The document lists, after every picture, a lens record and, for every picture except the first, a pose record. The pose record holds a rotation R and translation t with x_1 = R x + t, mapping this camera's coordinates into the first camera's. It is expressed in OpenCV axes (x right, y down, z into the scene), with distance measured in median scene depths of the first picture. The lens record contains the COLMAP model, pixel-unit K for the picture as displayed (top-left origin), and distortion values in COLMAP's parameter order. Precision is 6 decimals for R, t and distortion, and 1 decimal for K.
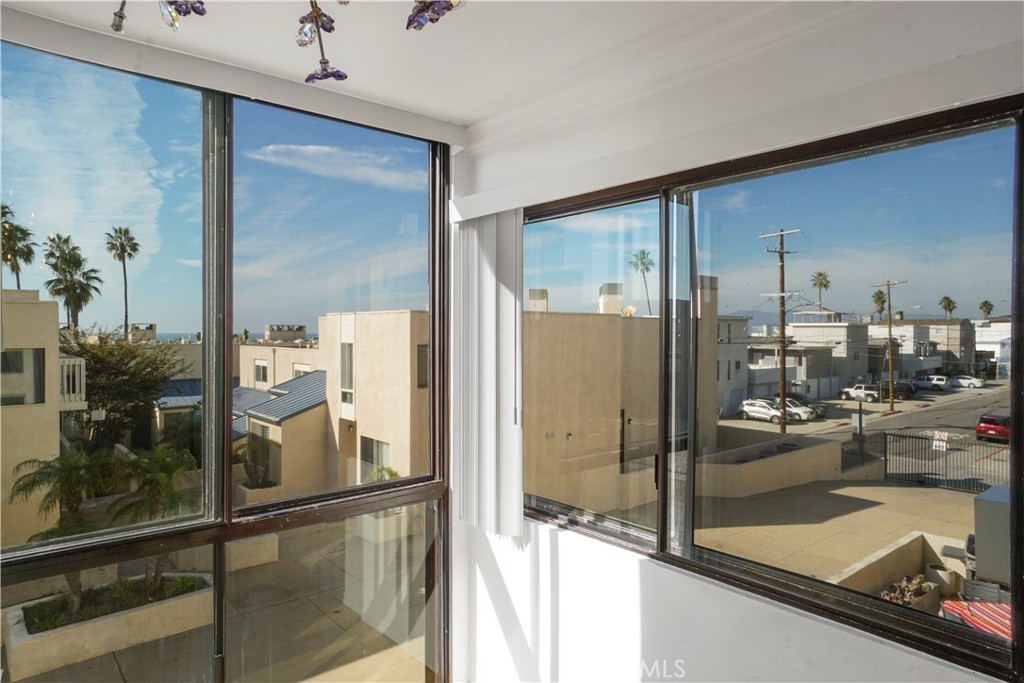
lens RADIAL K [[631.8, 0, 512.0], [0, 631.8, 341.5], [0, 0, 1]] dist [0.003918, 0.000877]
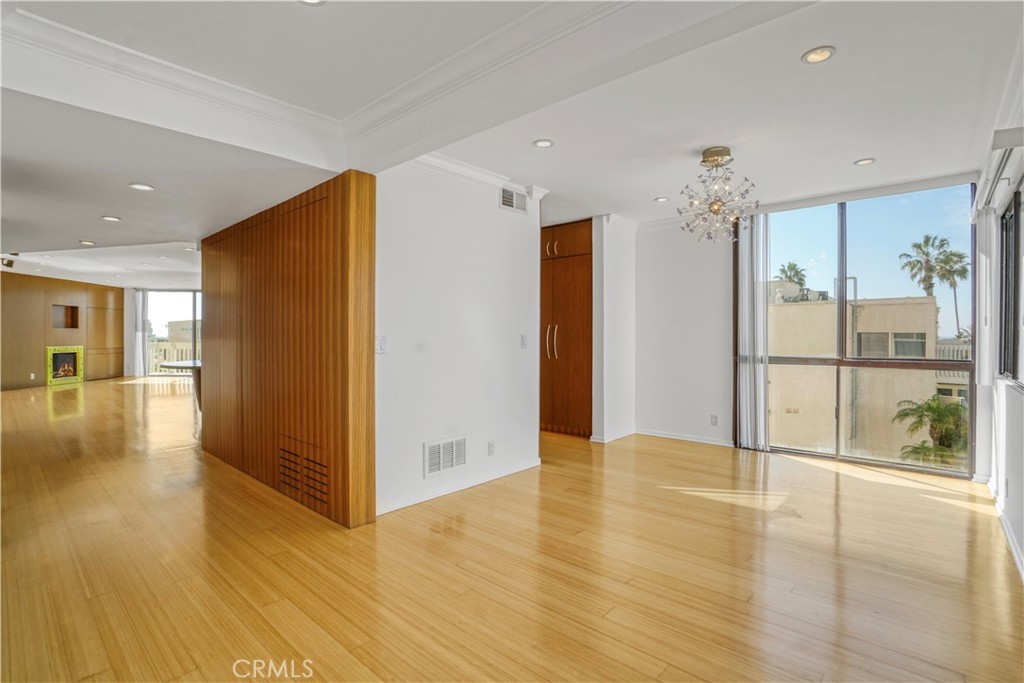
lens RADIAL K [[477.2, 0, 512.0], [0, 477.2, 341.5], [0, 0, 1]] dist [-0.001231, 0.000065]
pose [[0.125198, 0.010033, -0.992081, 1.240715], [-0.019960, 0.999772, 0.007592, 0.198263], [0.991931, 0.018851, 0.125370, -0.582347]]
